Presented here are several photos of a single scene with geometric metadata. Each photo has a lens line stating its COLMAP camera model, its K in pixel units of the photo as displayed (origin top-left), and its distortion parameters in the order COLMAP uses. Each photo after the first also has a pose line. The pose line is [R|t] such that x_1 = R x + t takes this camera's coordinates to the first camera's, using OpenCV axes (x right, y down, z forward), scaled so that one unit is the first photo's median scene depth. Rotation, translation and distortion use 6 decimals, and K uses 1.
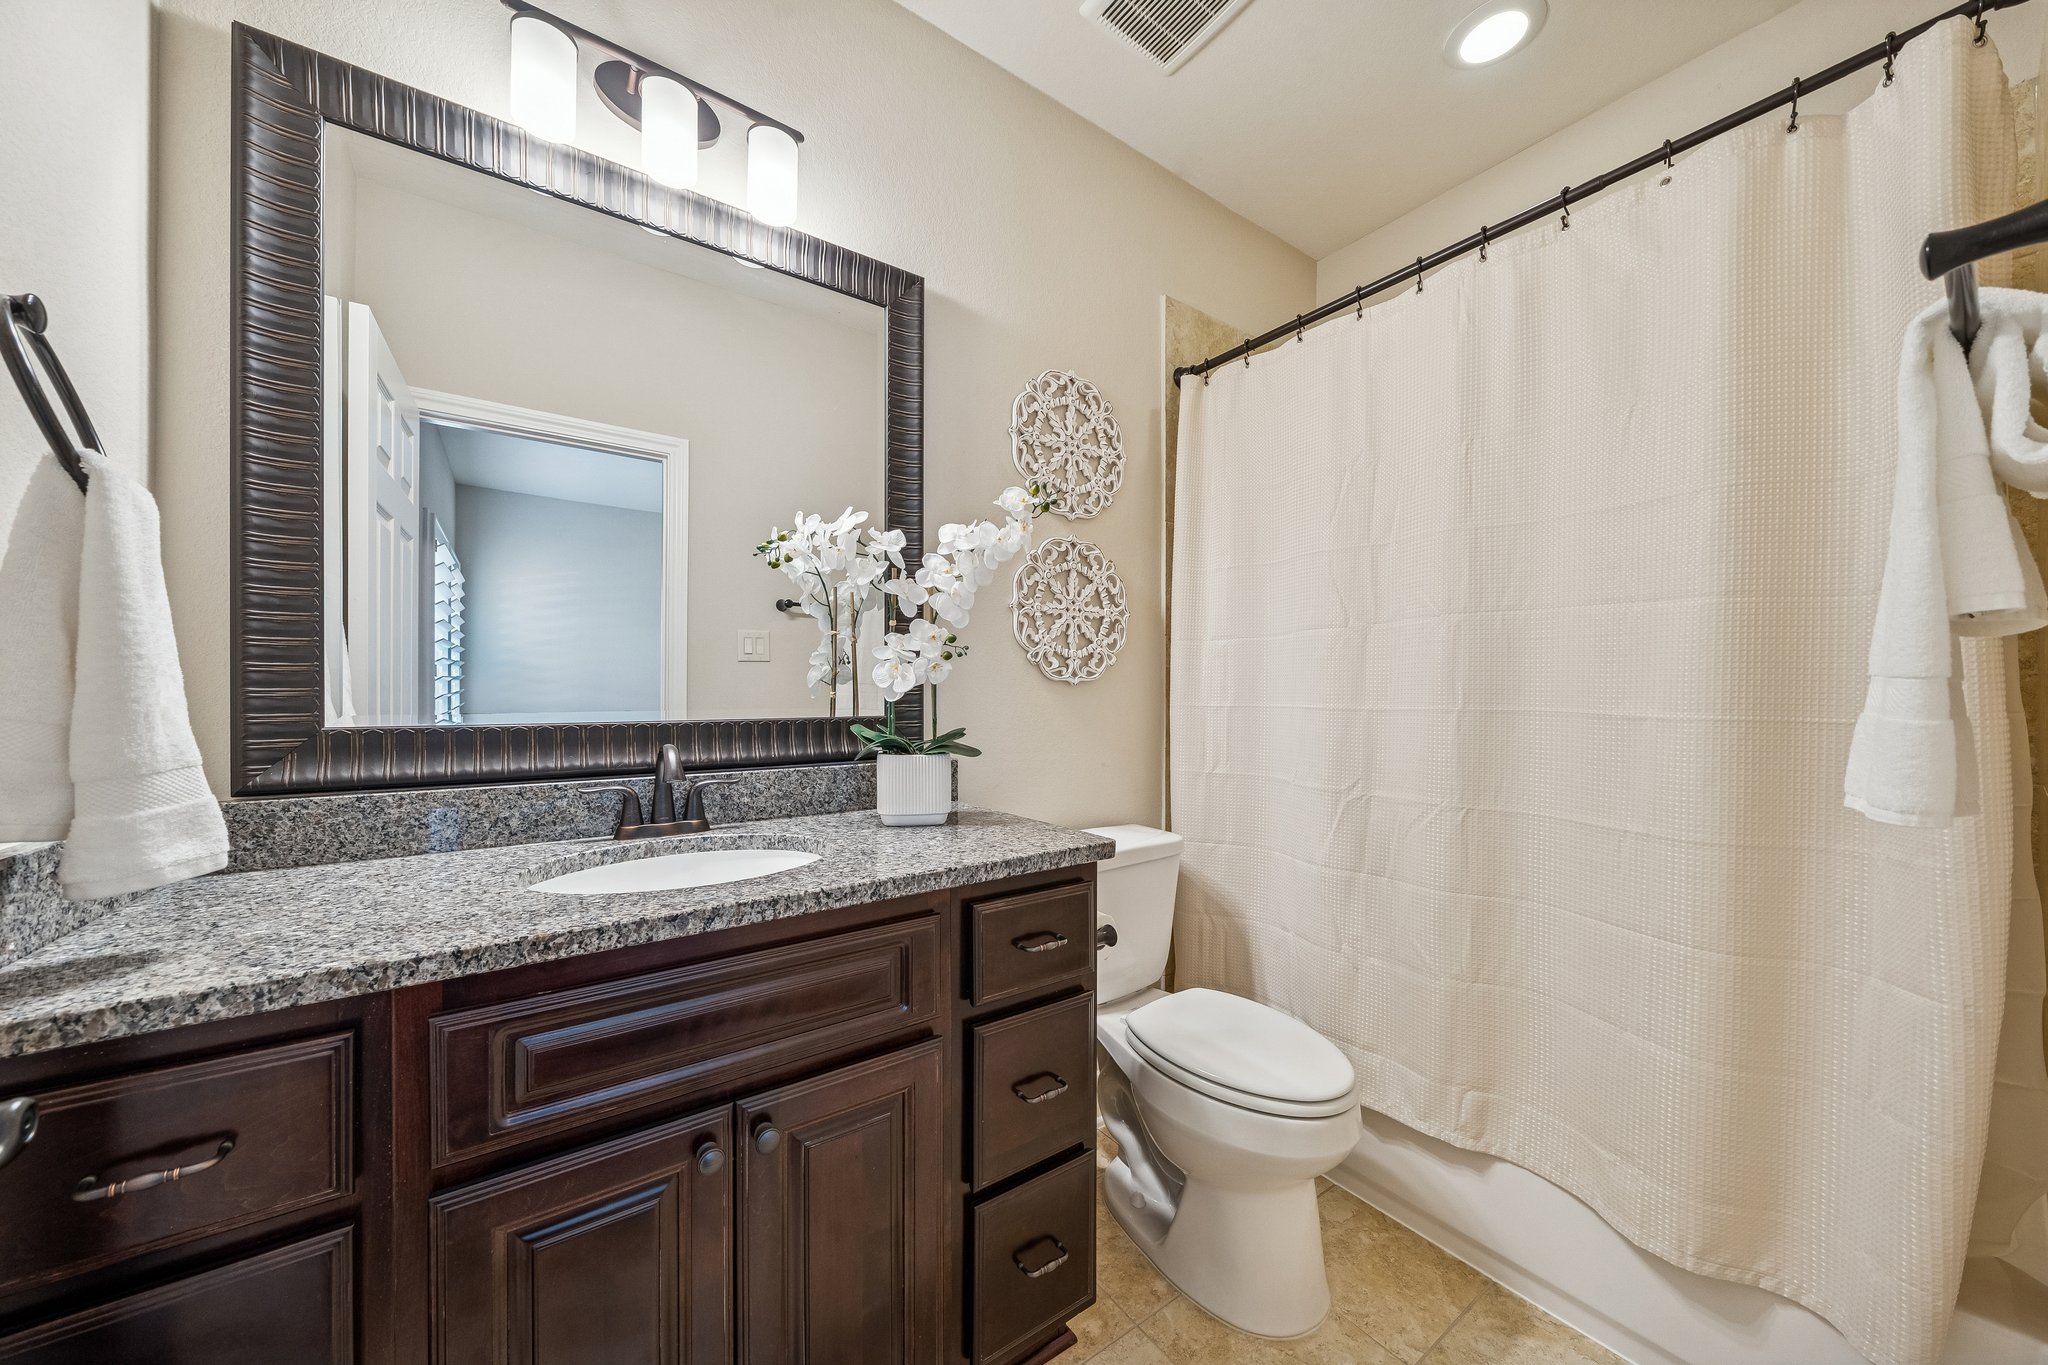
lens RADIAL K [[711.0, 0, 1002.3], [0, 711.0, 694.7], [0, 0, 1]] dist [-0.000051, -0.000016]
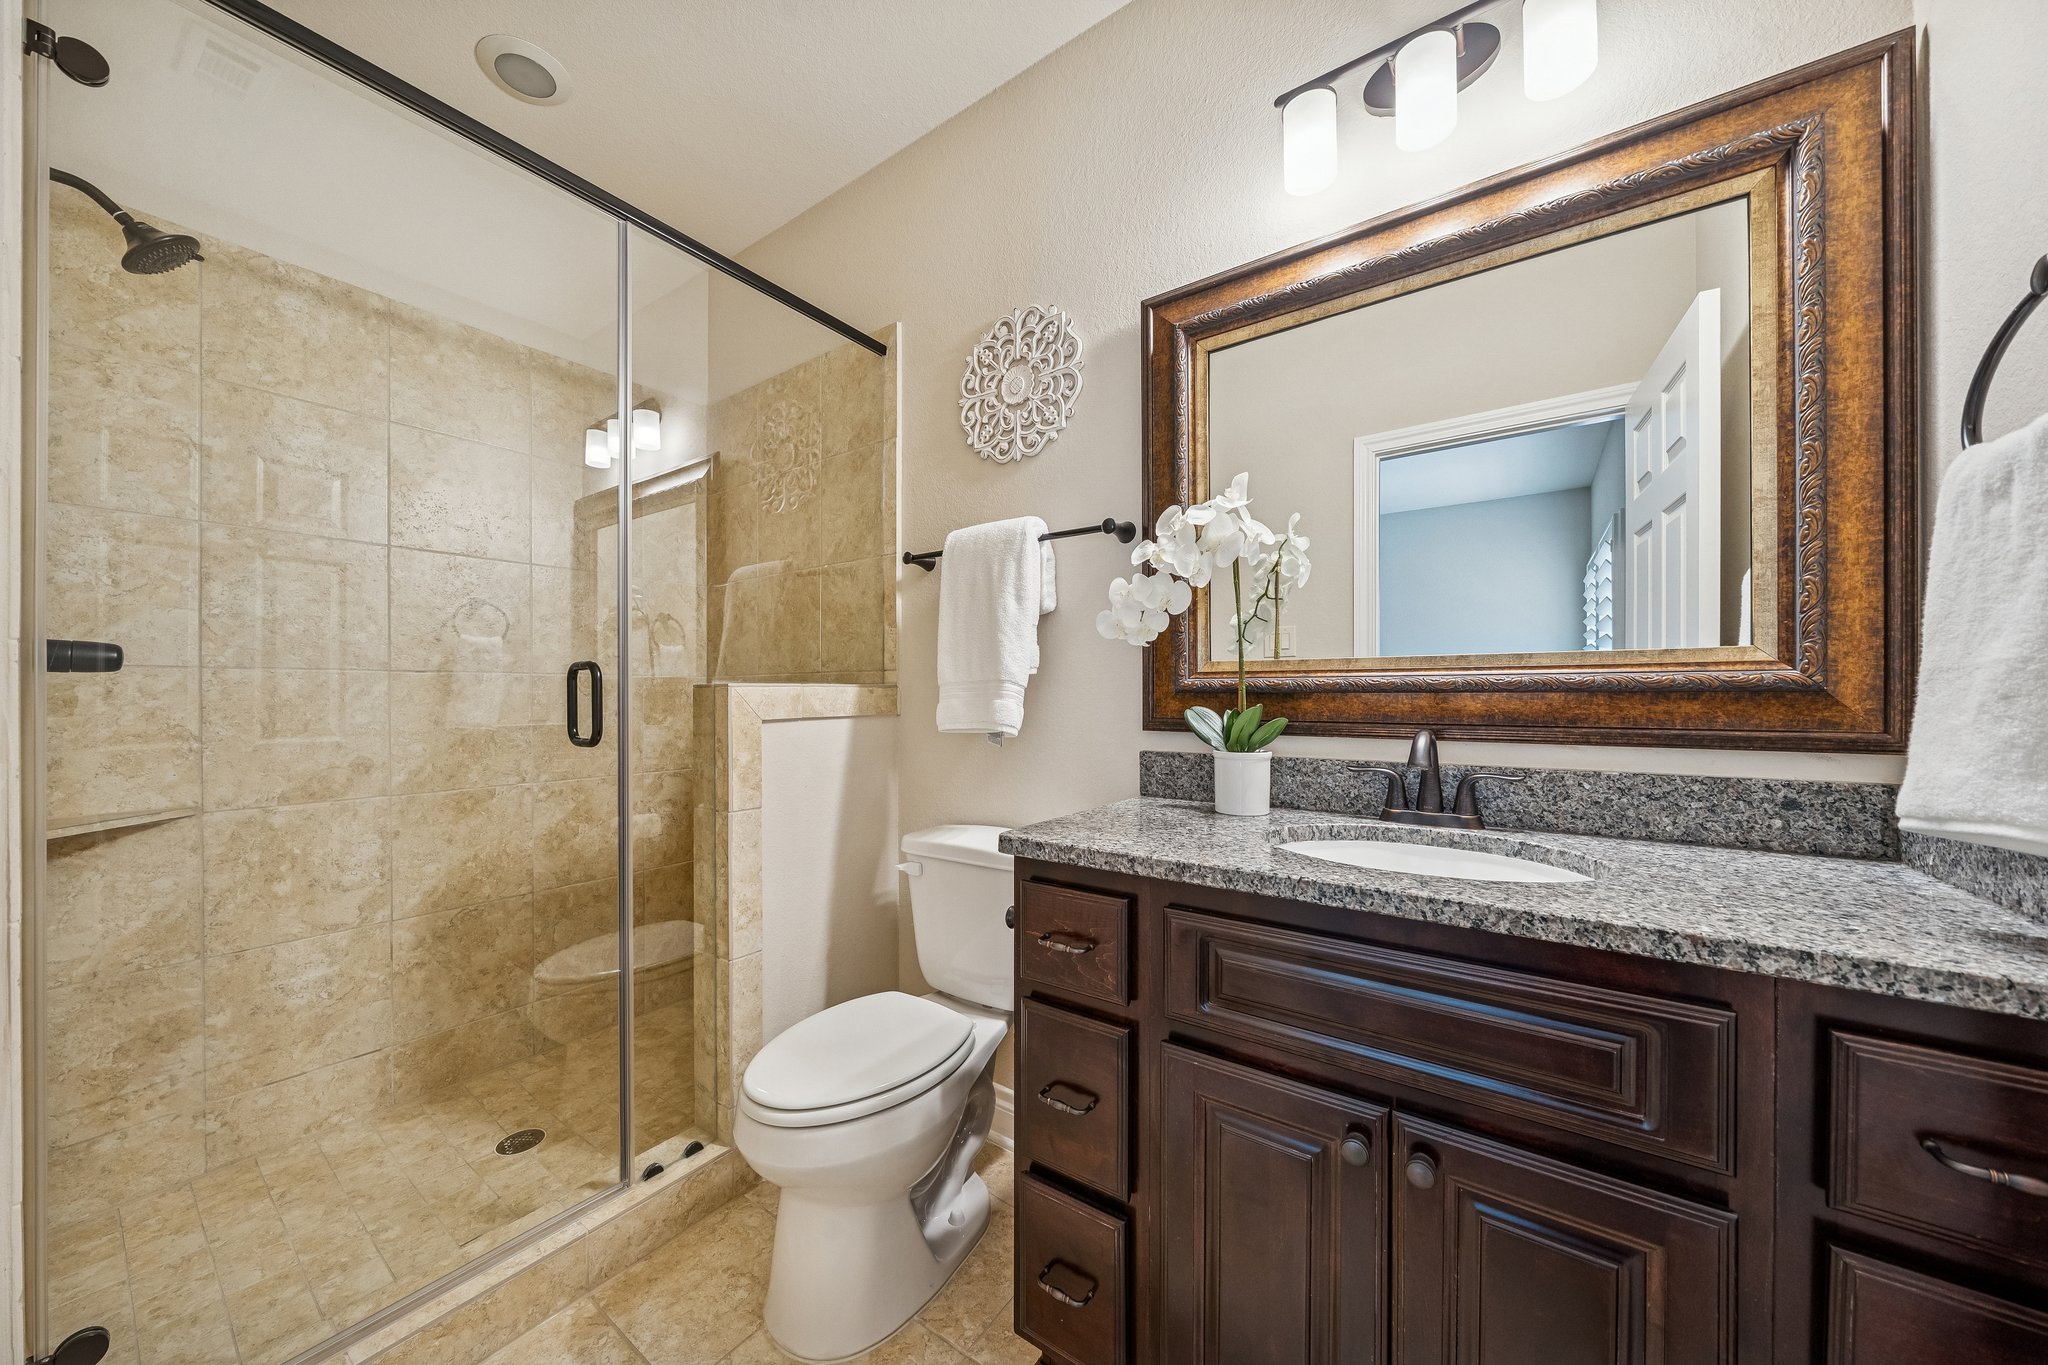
lens RADIAL K [[691.9, 0, 1025.7], [0, 691.9, 690.9], [0, 0, 1]] dist [-0.017215, 0.000017]
pose [[0.337980, 0.003085, -0.941148, 0.243975], [-0.003316, 0.999992, 0.002087, 0.021901], [0.941147, 0.002415, 0.337988, 0.202236]]
